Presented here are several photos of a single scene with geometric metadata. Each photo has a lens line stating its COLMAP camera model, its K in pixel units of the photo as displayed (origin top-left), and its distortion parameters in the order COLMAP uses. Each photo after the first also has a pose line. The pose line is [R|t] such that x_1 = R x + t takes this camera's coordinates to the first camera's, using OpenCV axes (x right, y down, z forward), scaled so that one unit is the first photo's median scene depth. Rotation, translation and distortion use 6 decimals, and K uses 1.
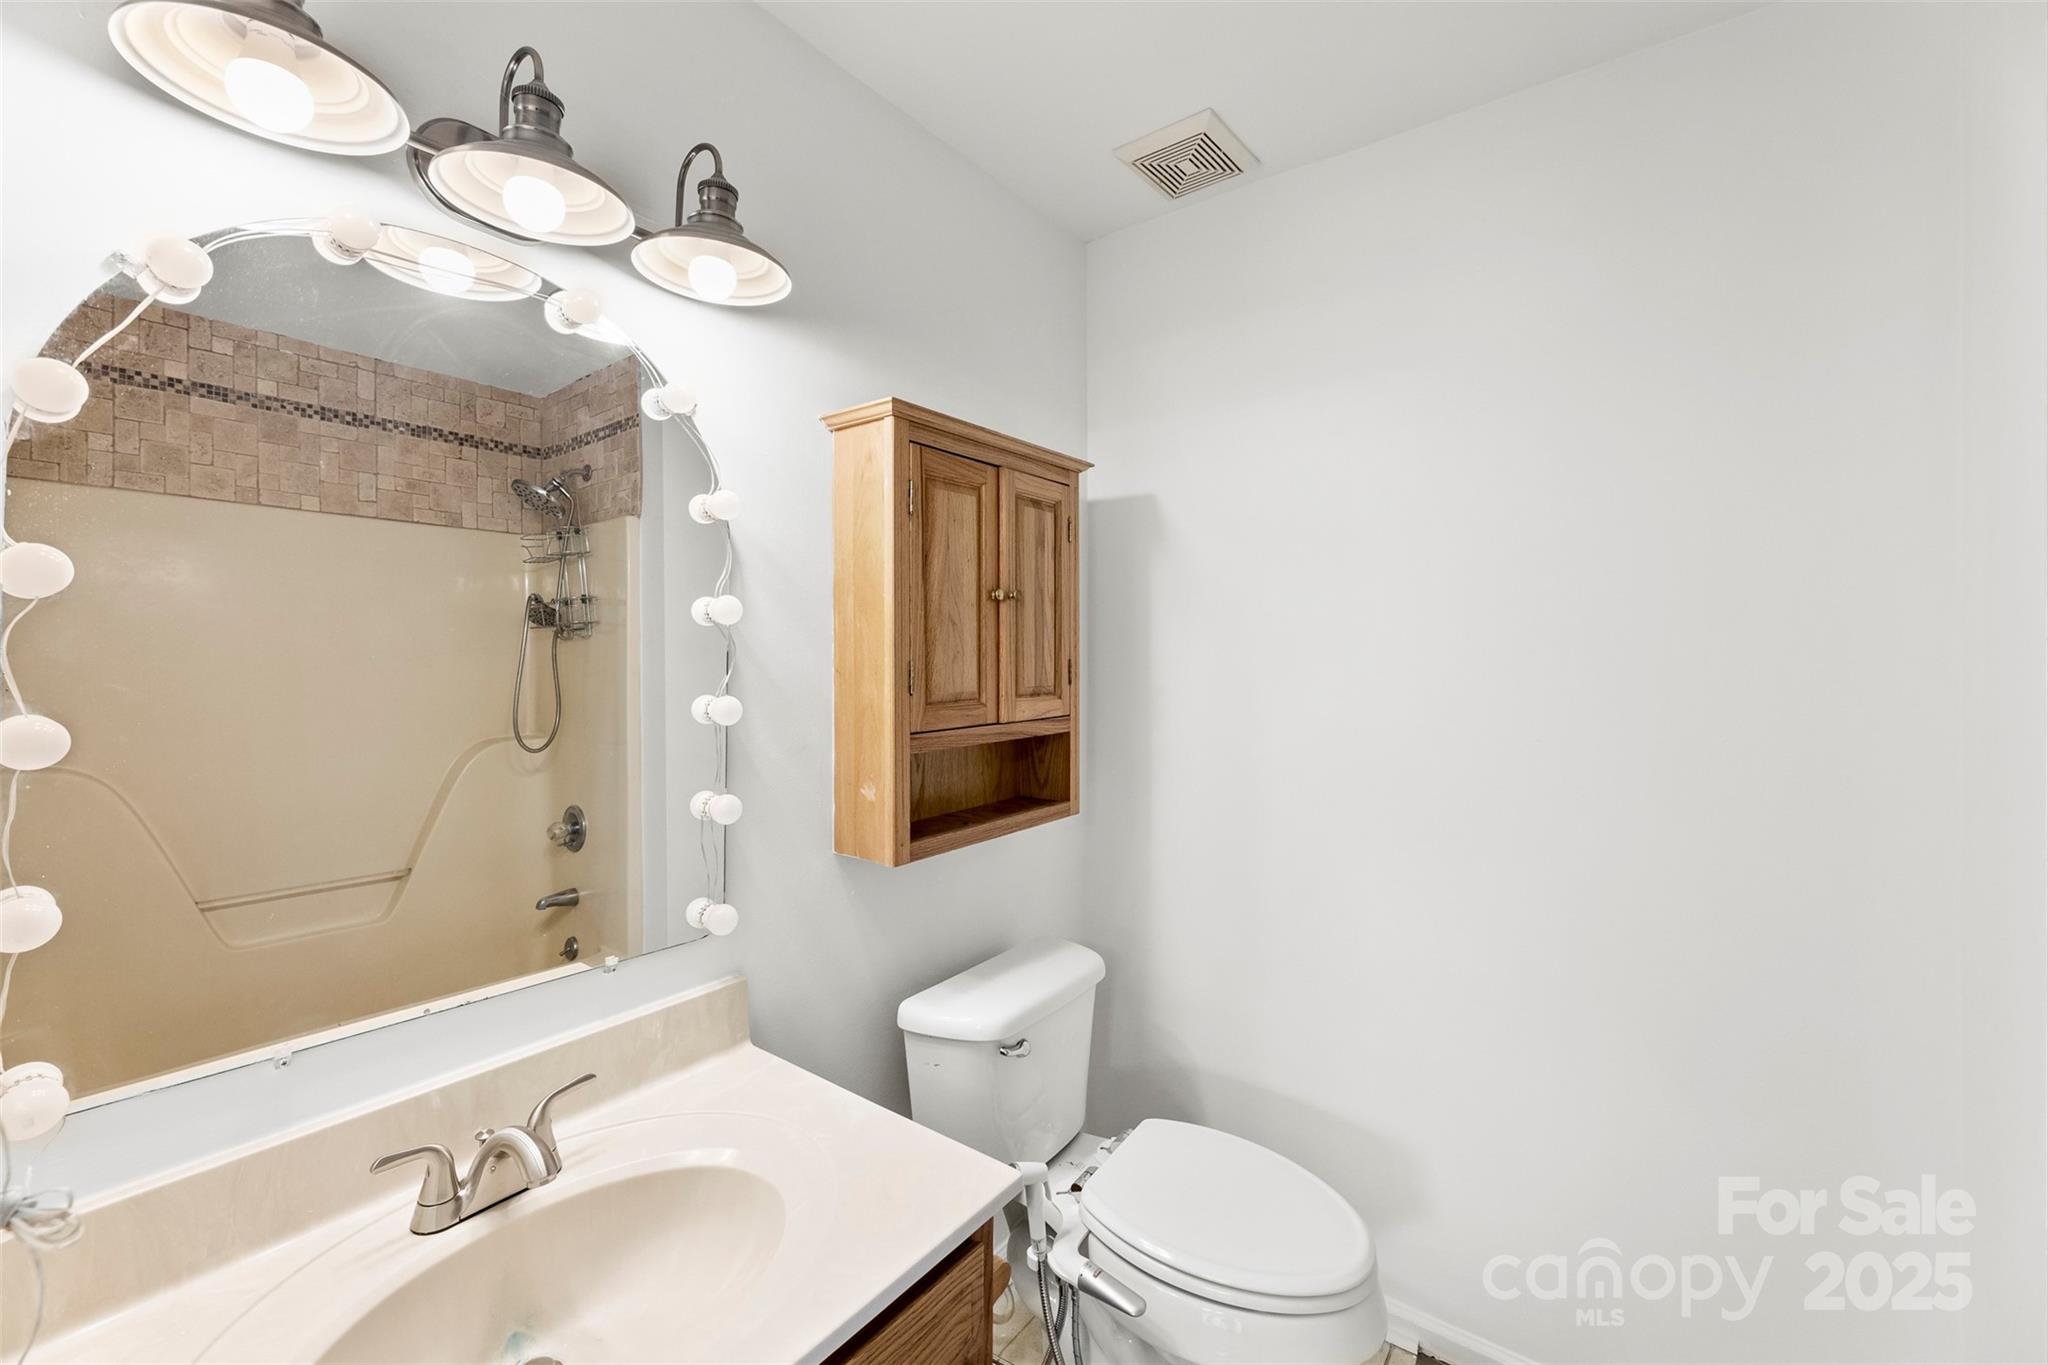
lens RADIAL K [[828.0, 0, 1017.1], [0, 828.0, 674.3], [0, 0, 1]] dist [0.000740, 0.000053]
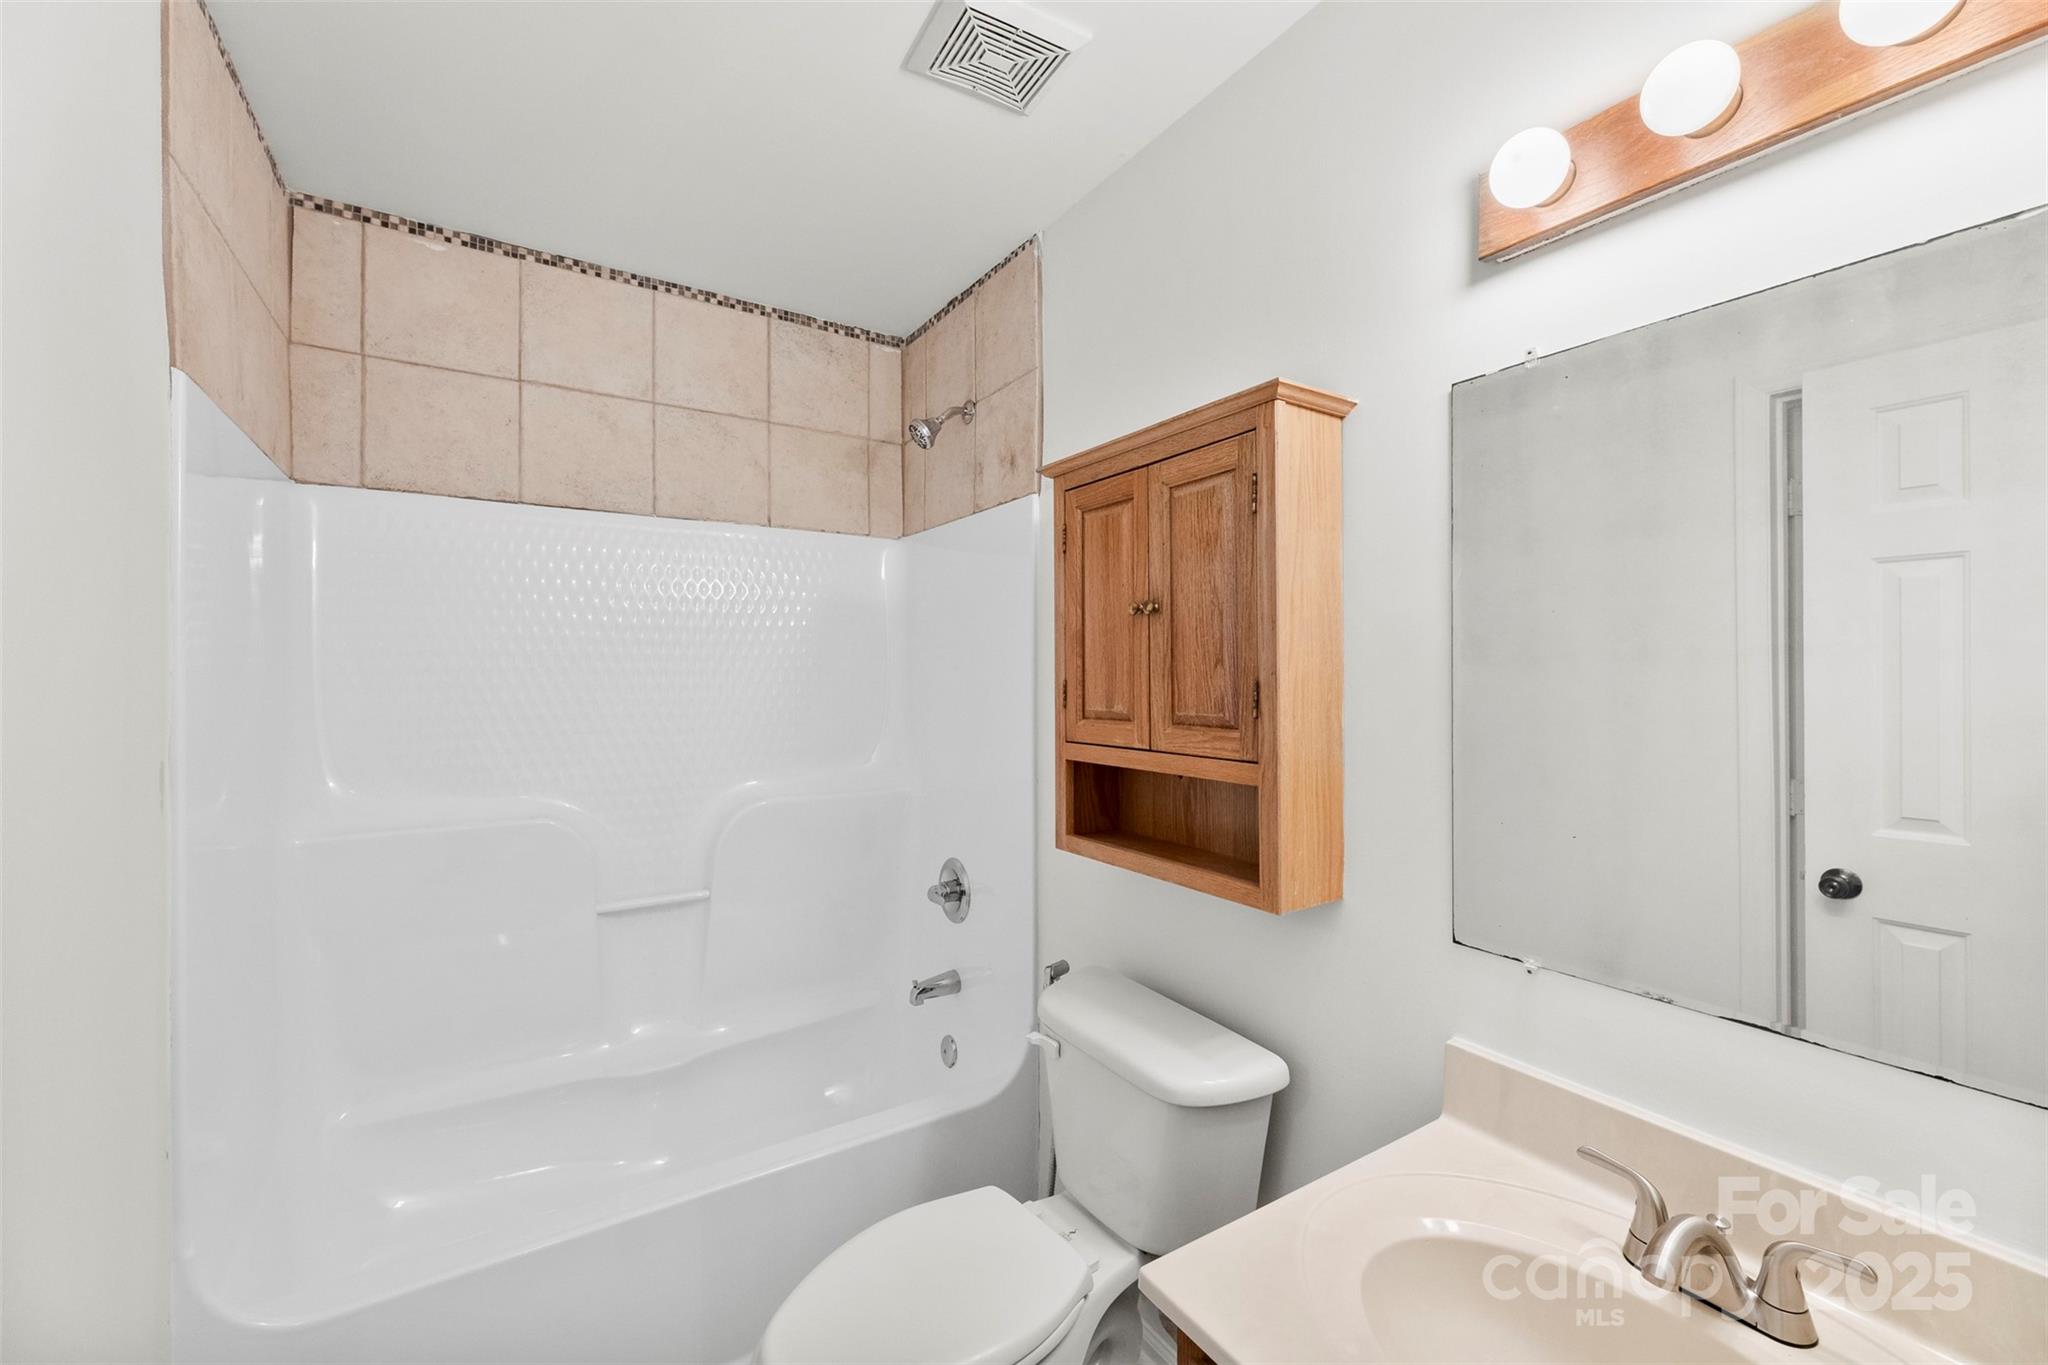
lens RADIAL K [[828.0, 0, 1017.8], [0, 828.0, 673.1], [0, 0, 1]] dist [0.000740, 0.000053]
pose [[-0.342249, 0.002035, -0.939607, 0.859091], [-0.030092, 0.999461, 0.013125, -0.031075], [0.939127, 0.032766, -0.342003, 1.158164]]
